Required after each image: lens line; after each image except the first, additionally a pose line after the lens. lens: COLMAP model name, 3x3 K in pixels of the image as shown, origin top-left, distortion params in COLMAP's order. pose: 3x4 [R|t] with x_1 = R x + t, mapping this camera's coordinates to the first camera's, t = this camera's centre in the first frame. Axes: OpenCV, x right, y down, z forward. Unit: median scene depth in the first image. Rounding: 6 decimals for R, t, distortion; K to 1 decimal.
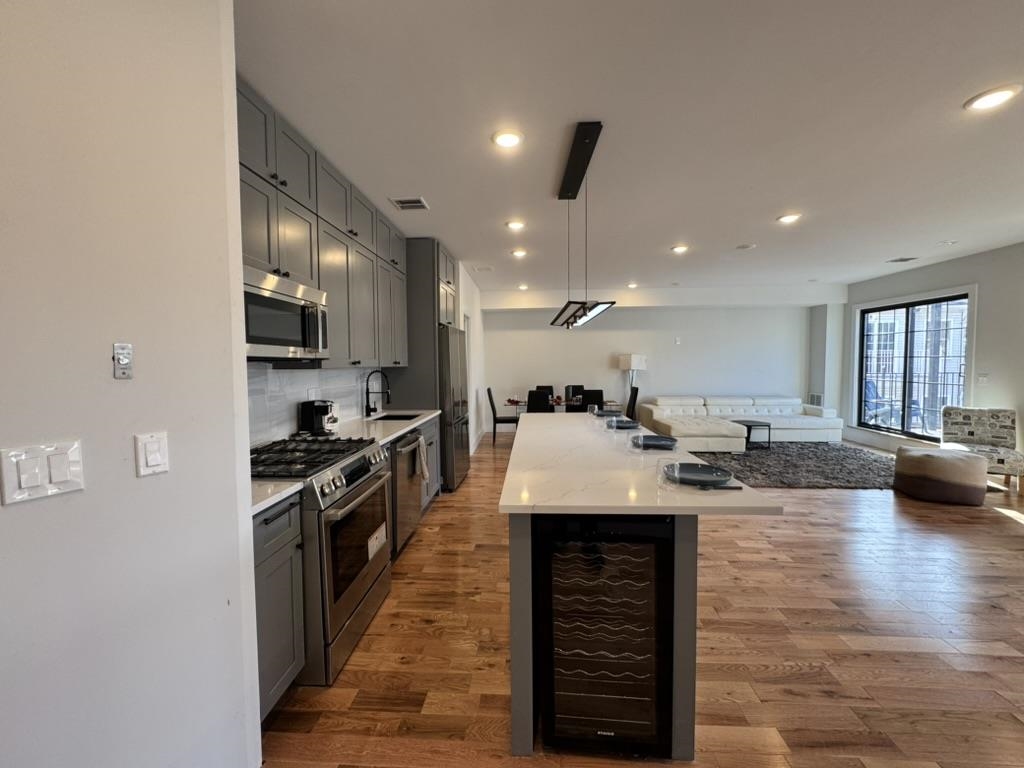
lens RADIAL K [[407.0, 0, 505.5], [0, 407.0, 386.8], [0, 0, 1]] dist [-0.004806, 0.000474]
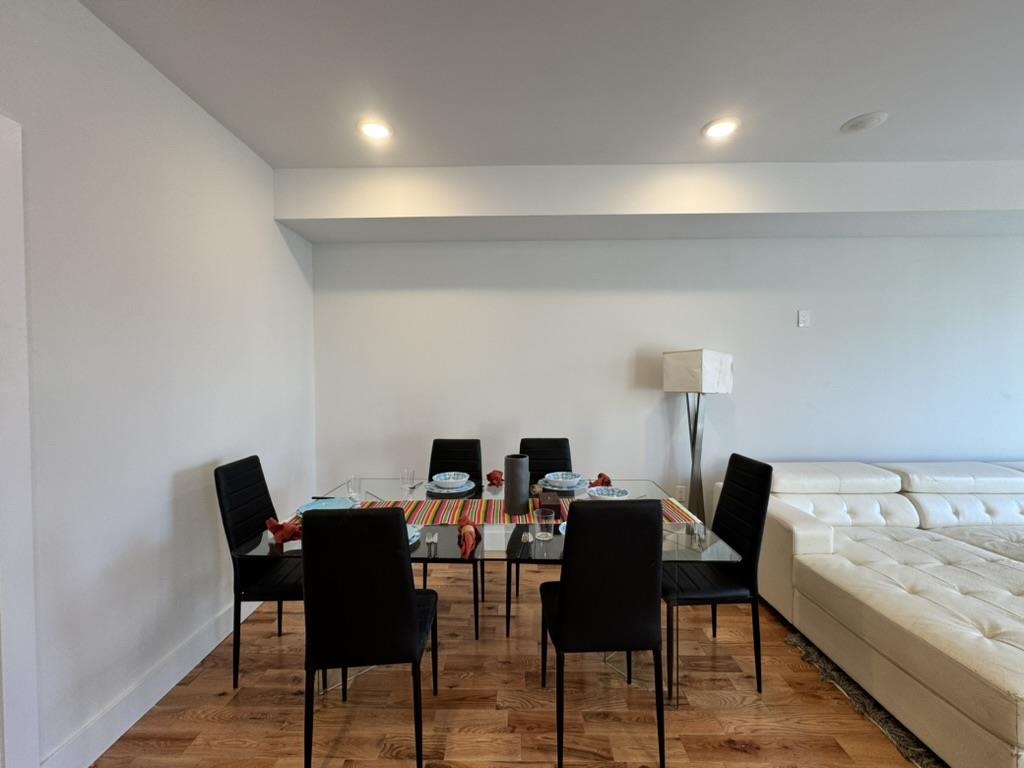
lens RADIAL K [[407.0, 0, 506.1], [0, 407.0, 380.2], [0, 0, 1]] dist [-0.004806, 0.000474]
pose [[0.999292, -0.000271, 0.037619, 0.148540], [0.002291, 0.998556, -0.053670, -0.041901], [-0.037550, 0.053718, 0.997850, 0.774700]]
